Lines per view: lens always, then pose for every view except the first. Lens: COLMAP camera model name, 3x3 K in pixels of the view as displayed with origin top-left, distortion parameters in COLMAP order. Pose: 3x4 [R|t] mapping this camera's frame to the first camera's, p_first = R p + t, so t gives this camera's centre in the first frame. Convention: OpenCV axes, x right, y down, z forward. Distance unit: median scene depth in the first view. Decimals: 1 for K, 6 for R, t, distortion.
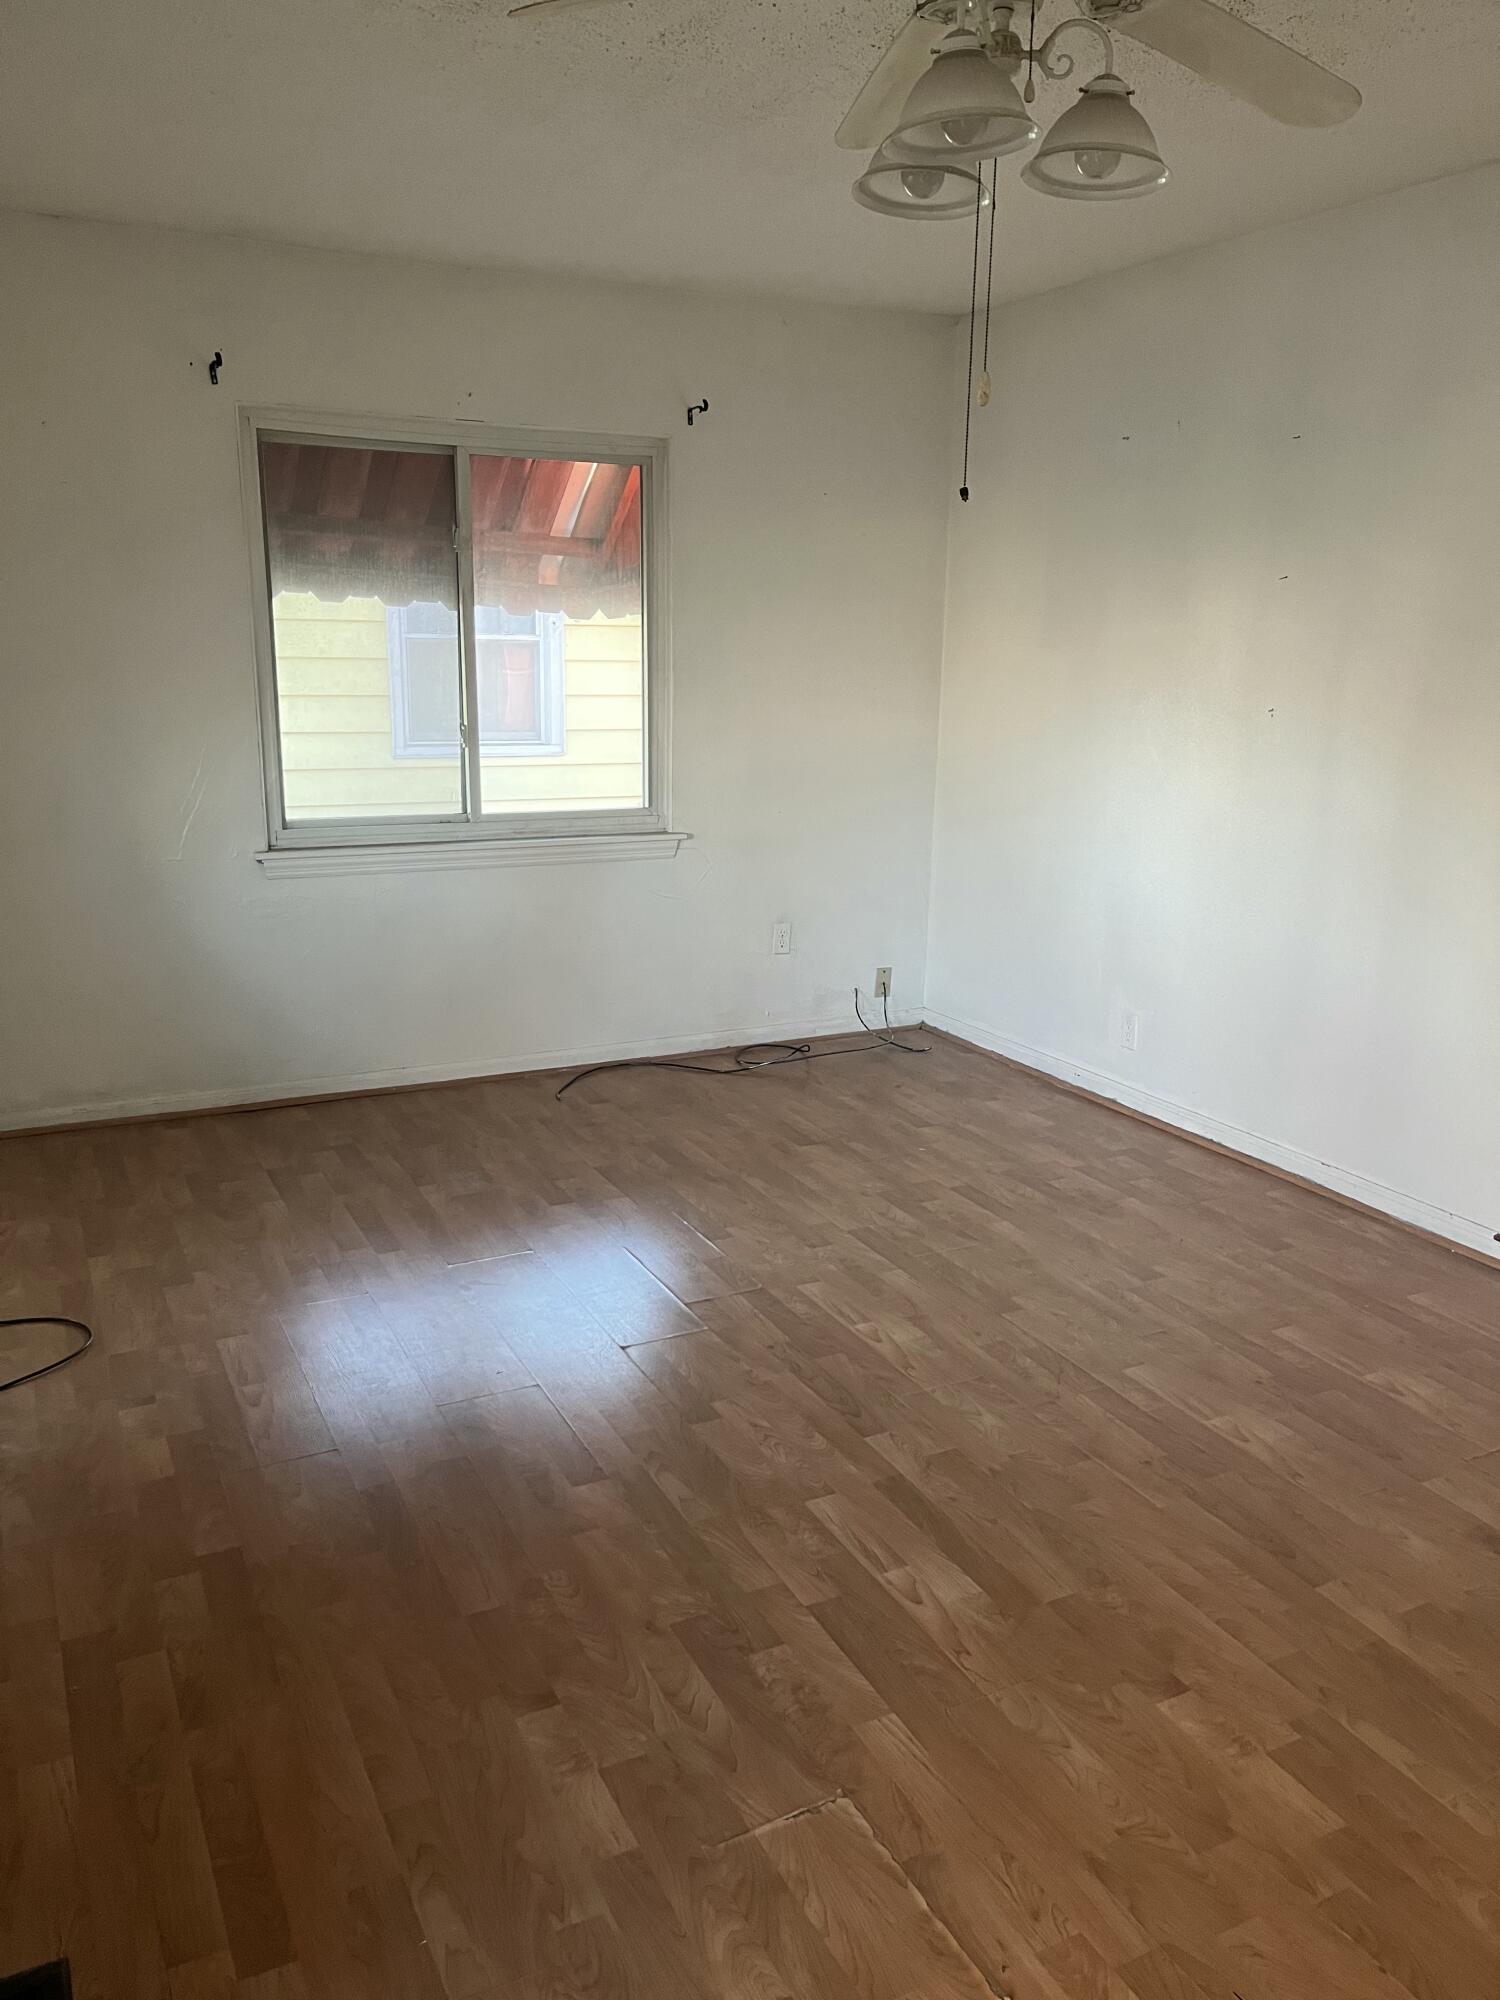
lens RADIAL K [[1512.3, 0, 750.0], [0, 1512.3, 1000.0], [0, 0, 1]] dist [0.025782, -0.001488]
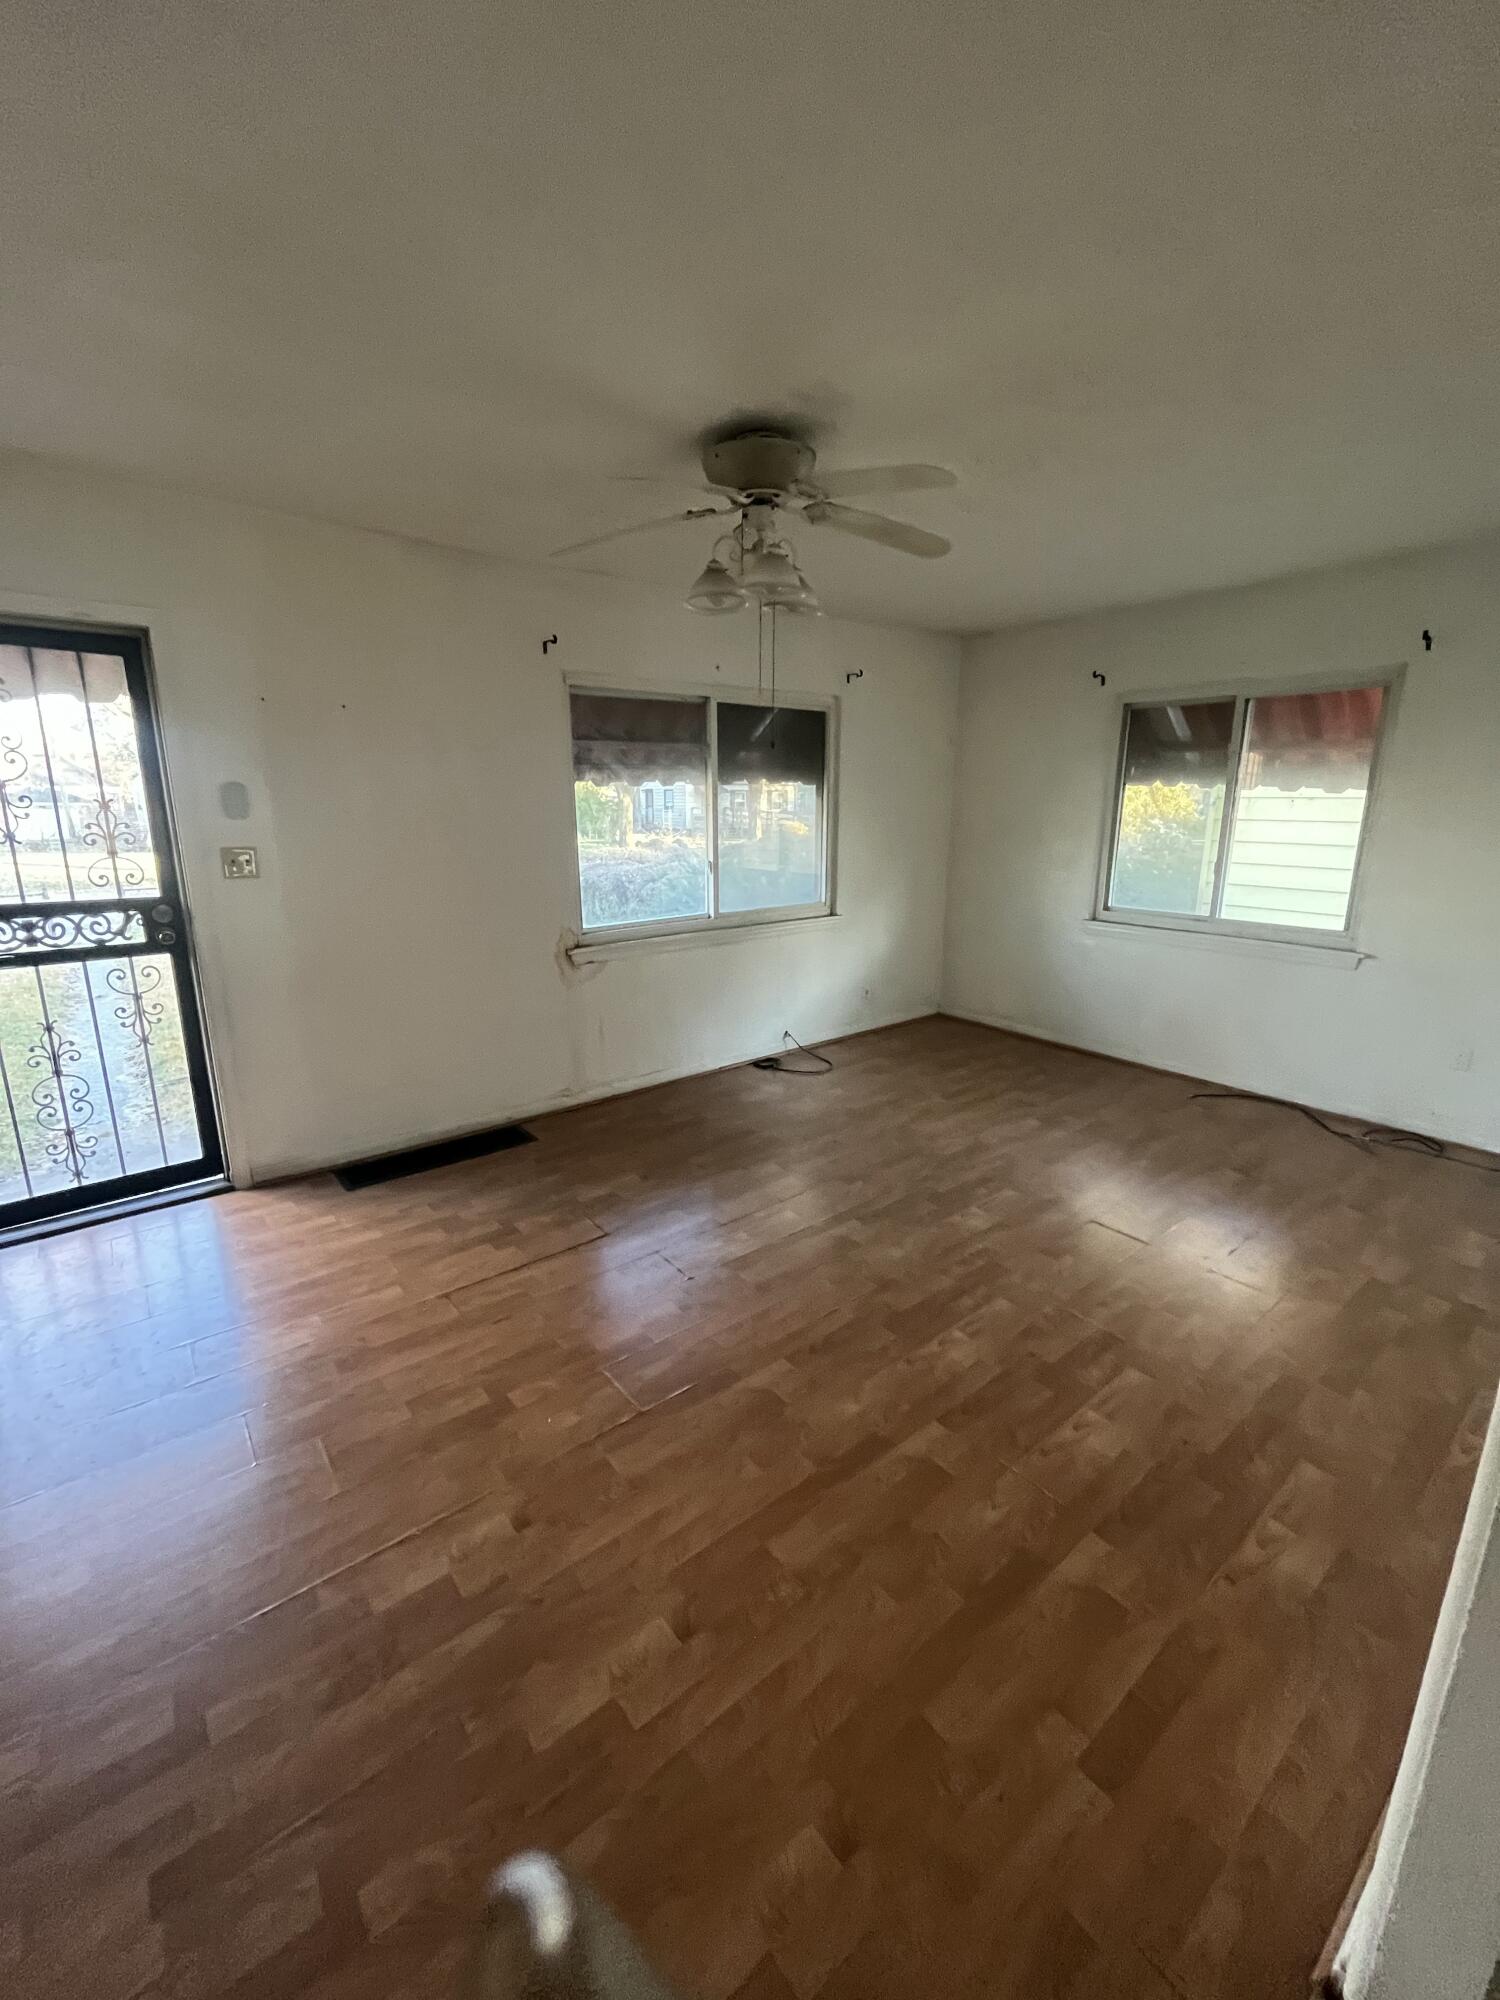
lens RADIAL K [[811.5, 0, 745.6], [0, 811.5, 986.8], [0, 0, 1]] dist [-0.023553, -0.000031]
pose [[0.191706, 0.204188, -0.959977, 0.601067], [-0.224852, 0.961241, 0.159554, -0.080121], [0.955348, 0.185266, 0.230188, 0.353231]]
